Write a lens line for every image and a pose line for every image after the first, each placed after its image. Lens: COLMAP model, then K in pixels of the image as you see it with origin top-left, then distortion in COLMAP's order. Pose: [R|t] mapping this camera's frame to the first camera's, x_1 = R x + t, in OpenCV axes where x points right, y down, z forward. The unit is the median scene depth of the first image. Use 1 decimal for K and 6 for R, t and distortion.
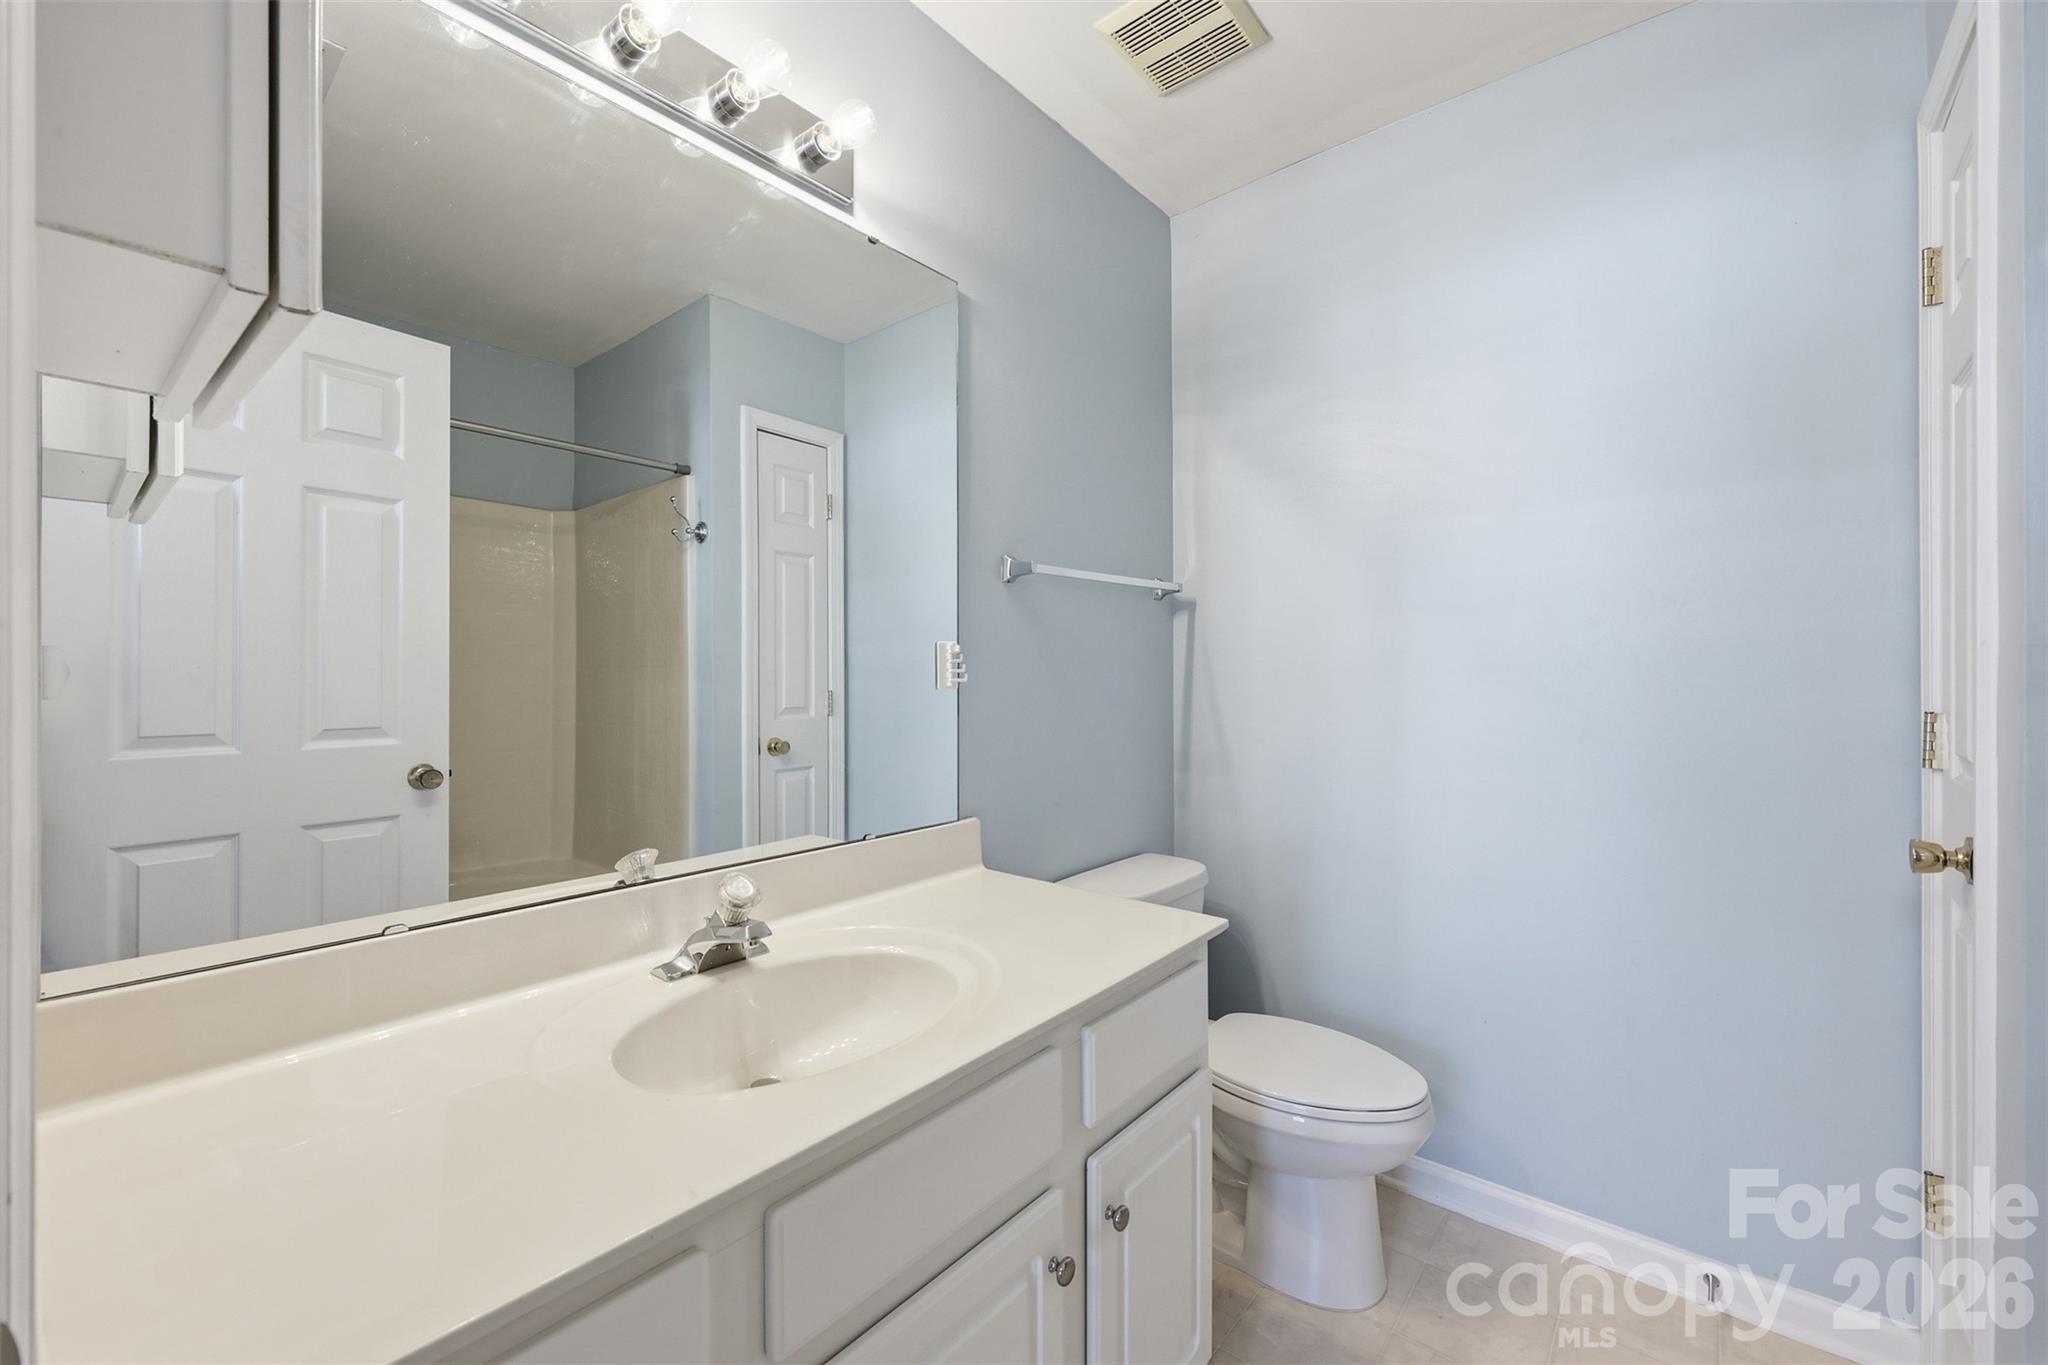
lens RADIAL K [[833.0, 0, 1027.5], [0, 833.0, 680.5], [0, 0, 1]] dist [-0.000425, -0.000070]
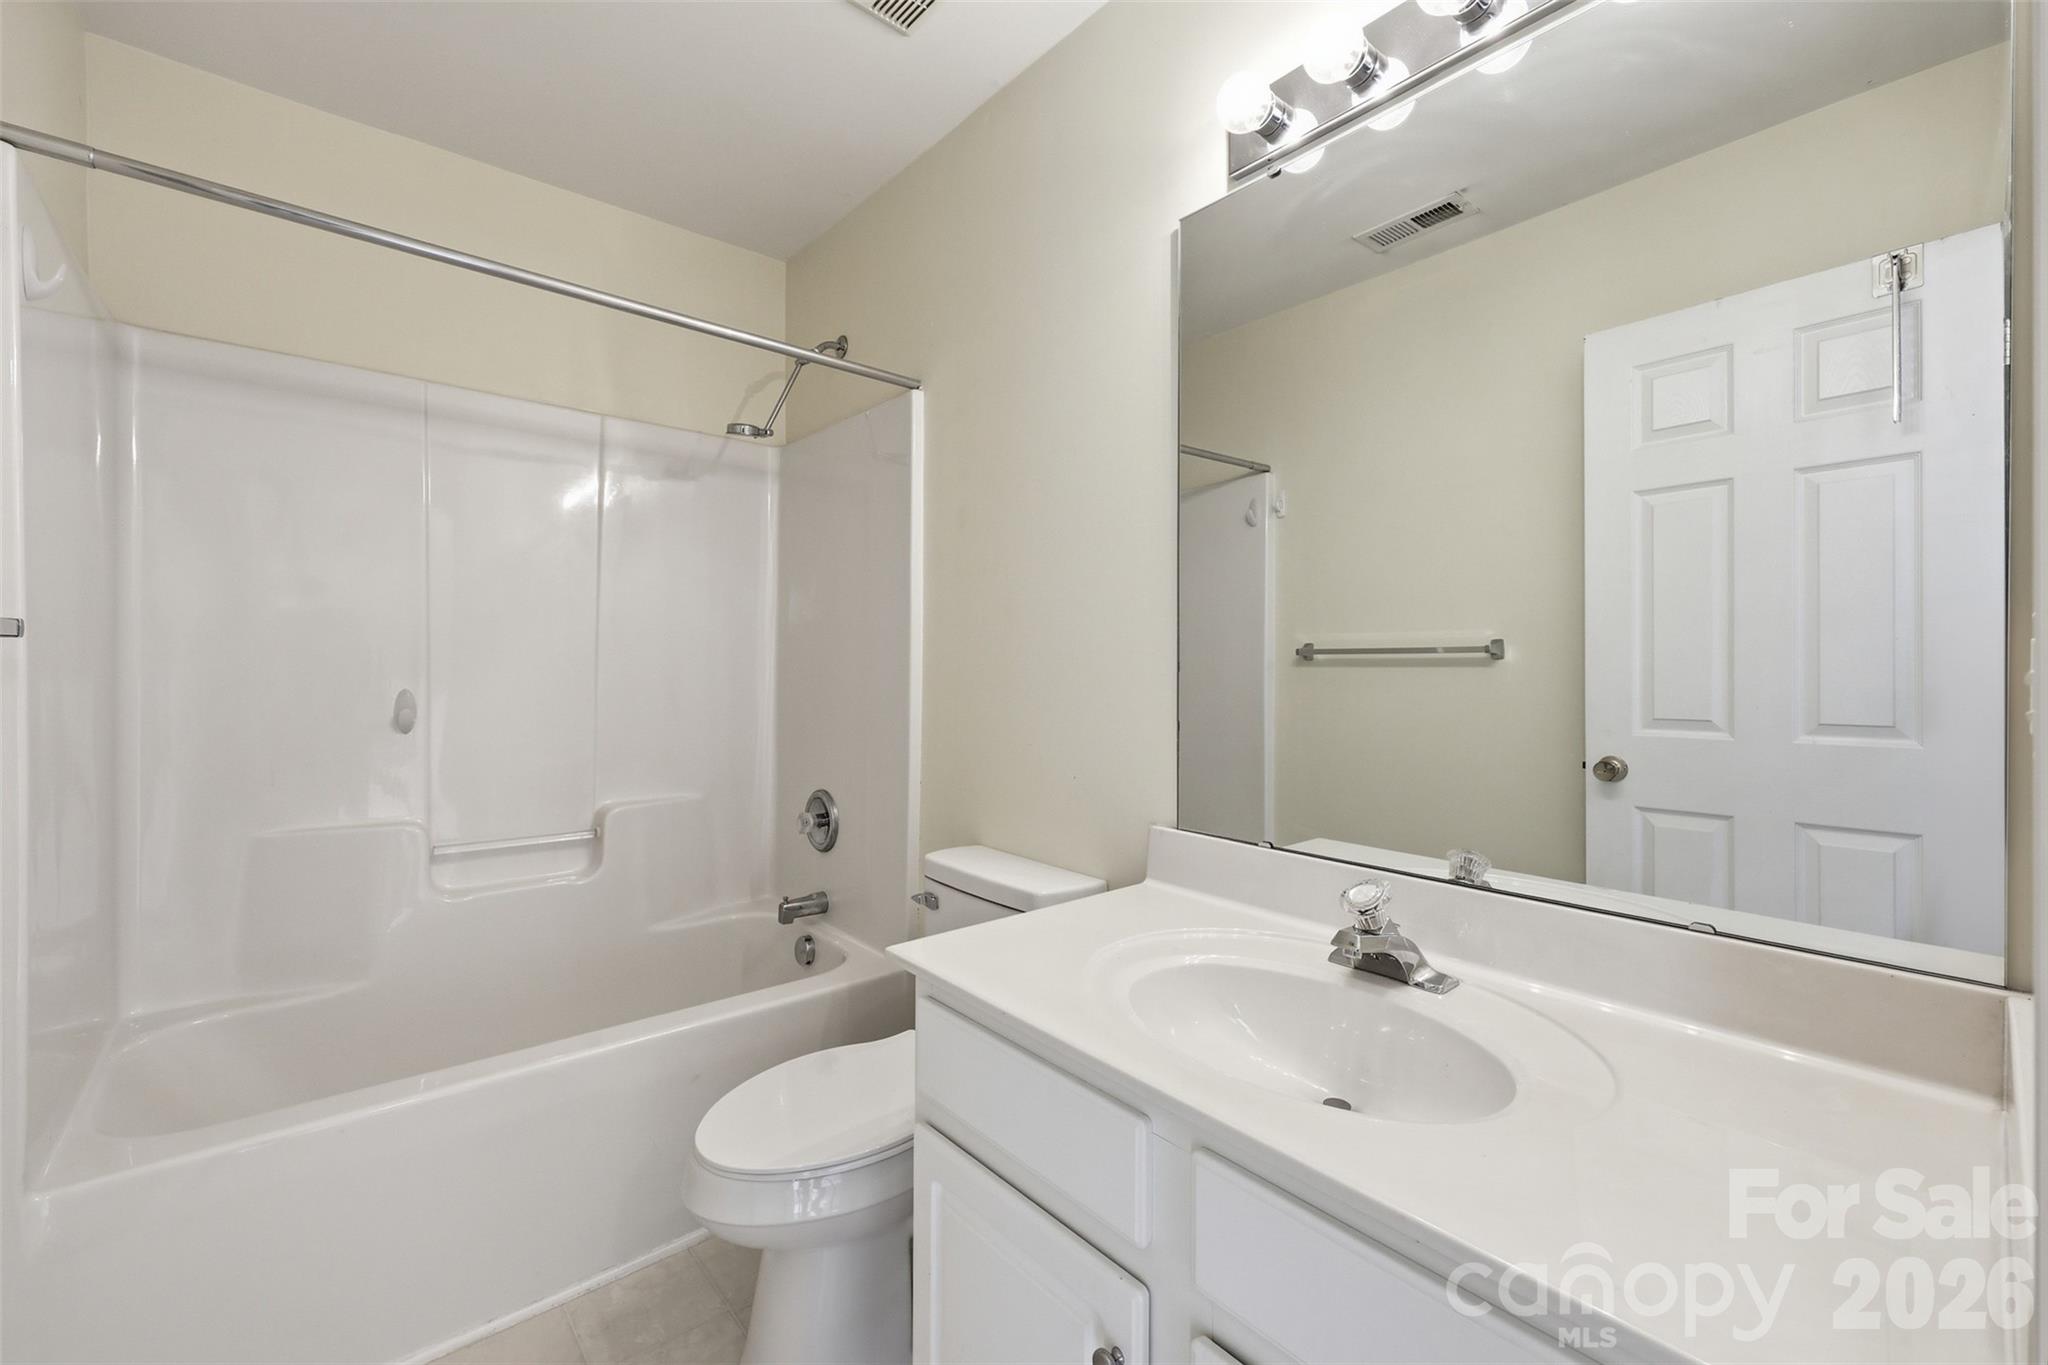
lens RADIAL K [[833.0, 0, 1027.5], [0, 833.0, 680.5], [0, 0, 1]] dist [-0.000425, -0.000070]
pose [[-0.185682, 0.009700, -0.982562, 0.372658], [-0.000444, 0.999950, 0.009956, 0.002229], [0.982610, 0.002284, -0.185669, 0.453579]]
